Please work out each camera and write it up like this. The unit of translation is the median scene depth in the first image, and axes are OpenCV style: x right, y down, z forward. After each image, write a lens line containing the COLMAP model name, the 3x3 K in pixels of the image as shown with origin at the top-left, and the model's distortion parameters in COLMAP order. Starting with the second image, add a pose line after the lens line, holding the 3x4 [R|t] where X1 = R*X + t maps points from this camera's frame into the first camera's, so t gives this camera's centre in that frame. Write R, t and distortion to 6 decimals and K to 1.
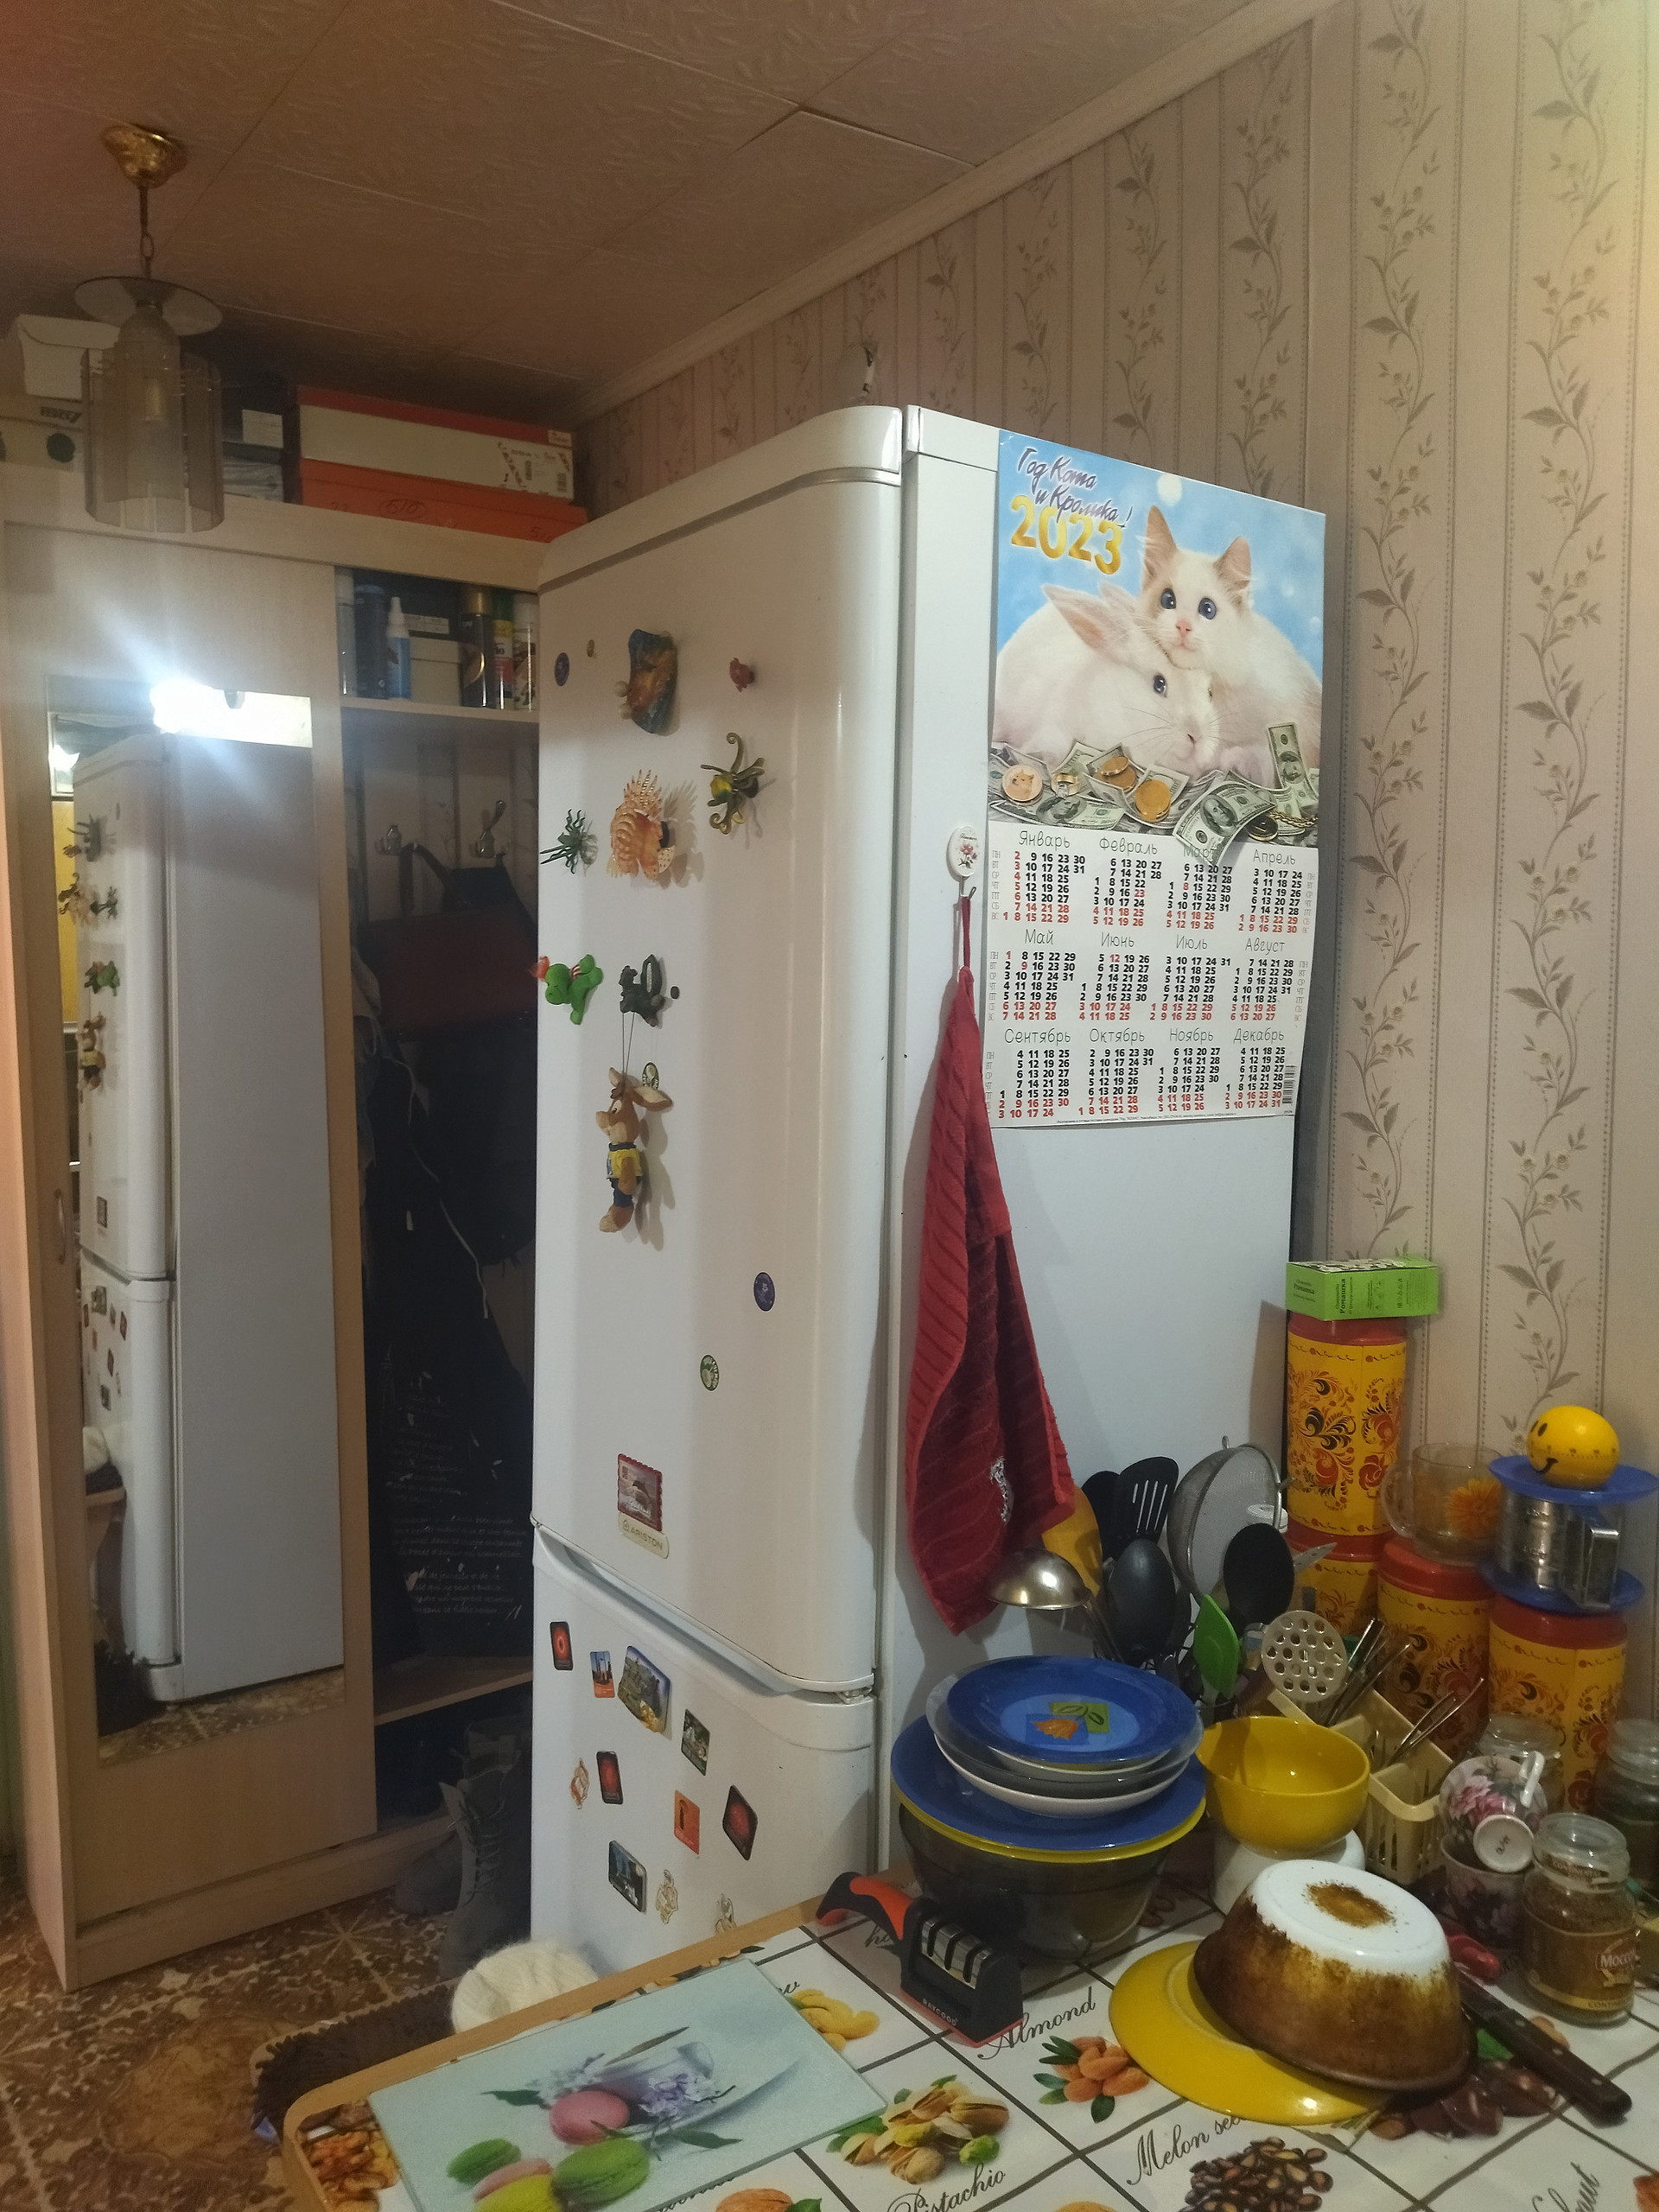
lens RADIAL K [[1681.7, 0, 827.8], [0, 1681.7, 1089.1], [0, 0, 1]] dist [0.025424, -0.023345]
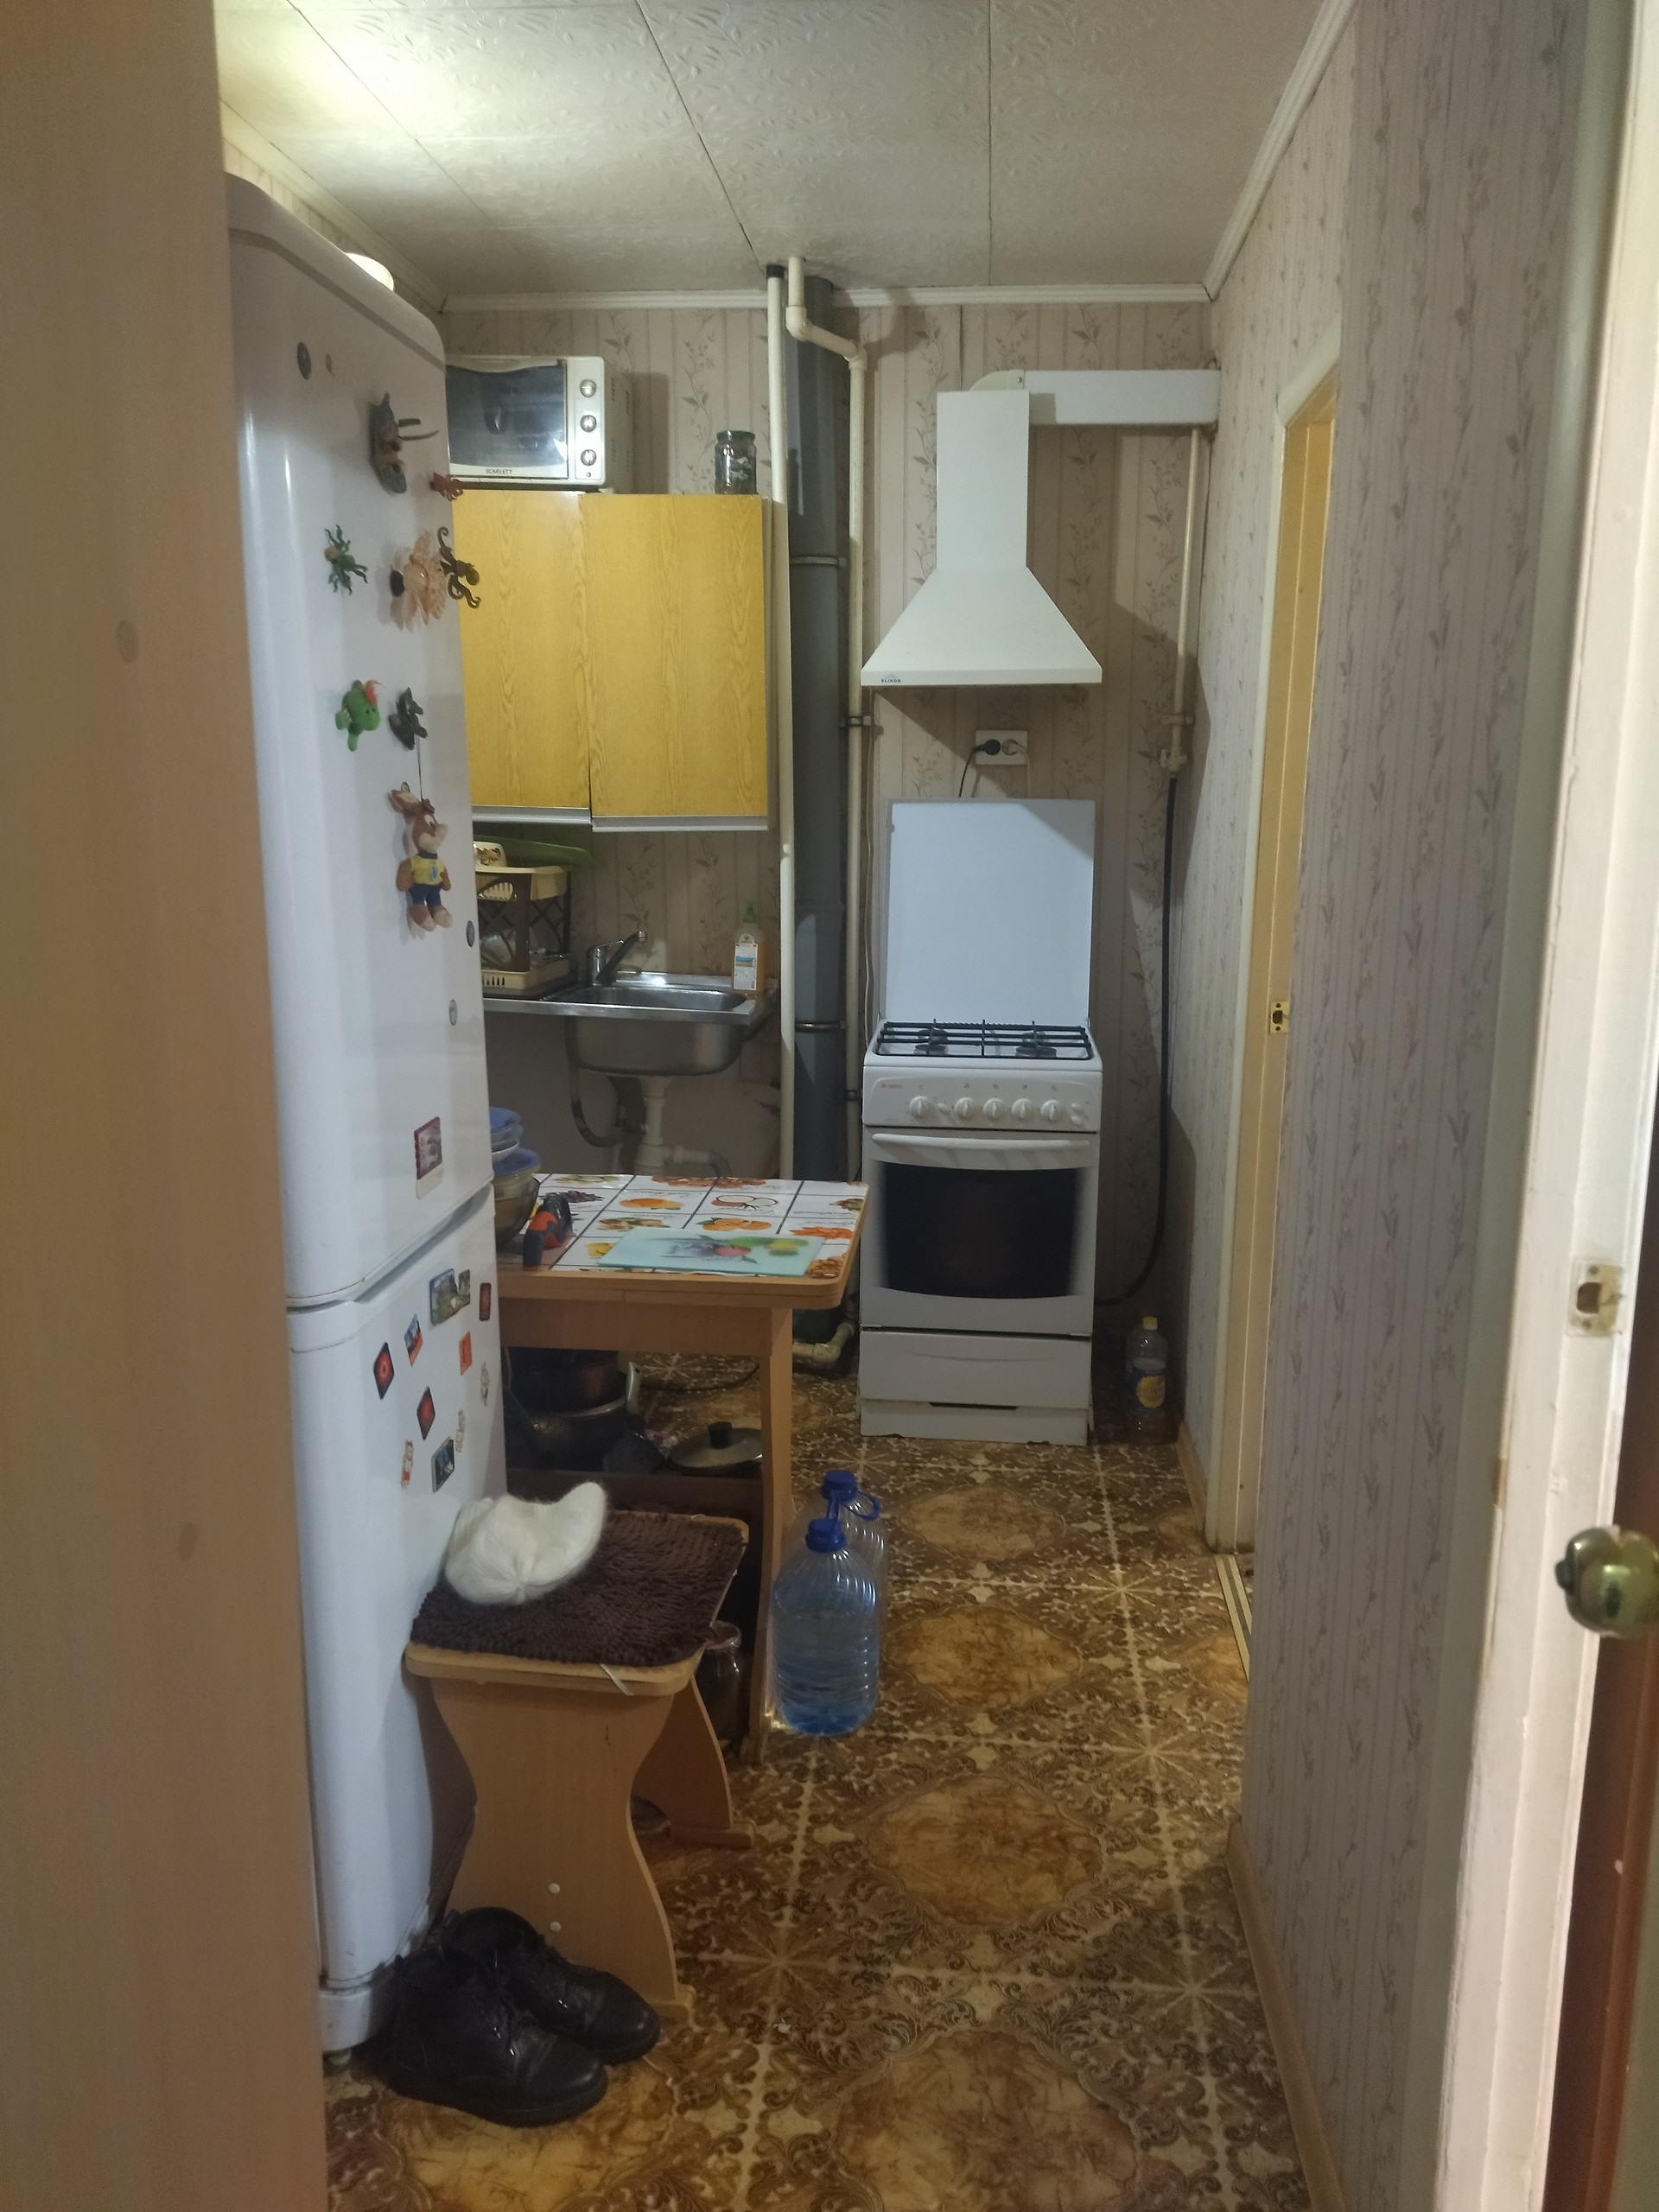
lens RADIAL K [[1681.7, 0, 820.7], [0, 1681.7, 1100.2], [0, 0, 1]] dist [0.025424, -0.023345]
pose [[-0.752744, -0.138187, 0.643646, -1.192410], [0.037602, 0.967099, 0.251606, -0.100113], [-0.657238, 0.213598, -0.722782, 1.821690]]
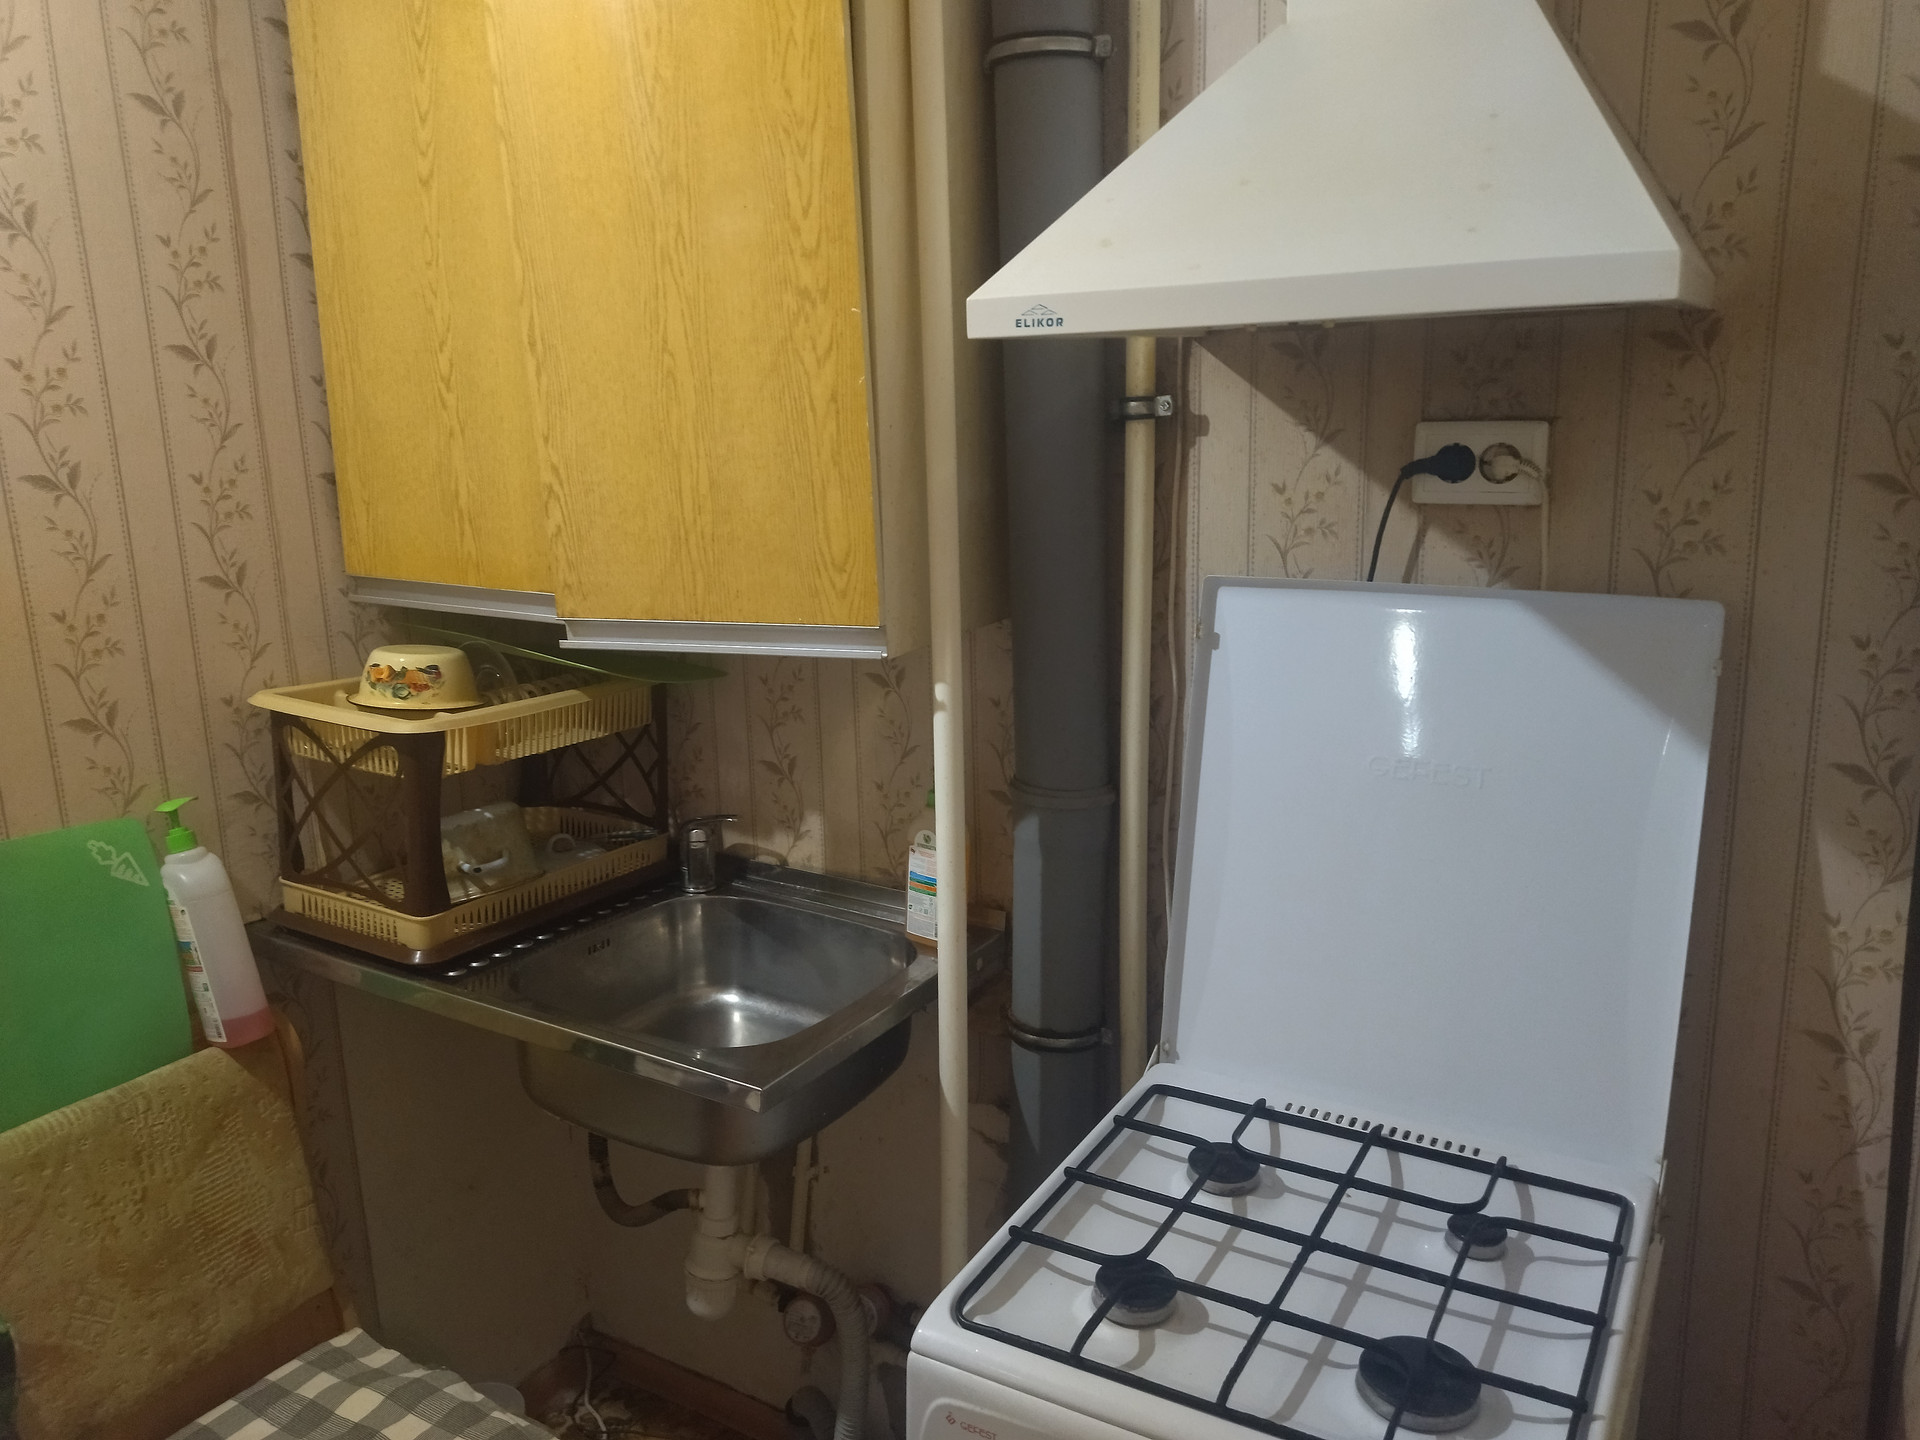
lens RADIAL K [[1459.7, 0, 934.4], [0, 1459.7, 716.1], [0, 0, 1]] dist [0.025424, -0.023345]
pose [[-0.417207, -0.195846, 0.887458, -0.359528], [0.082009, 0.964408, 0.251381, -0.069888], [-0.905104, 0.177658, -0.386297, 0.328940]]
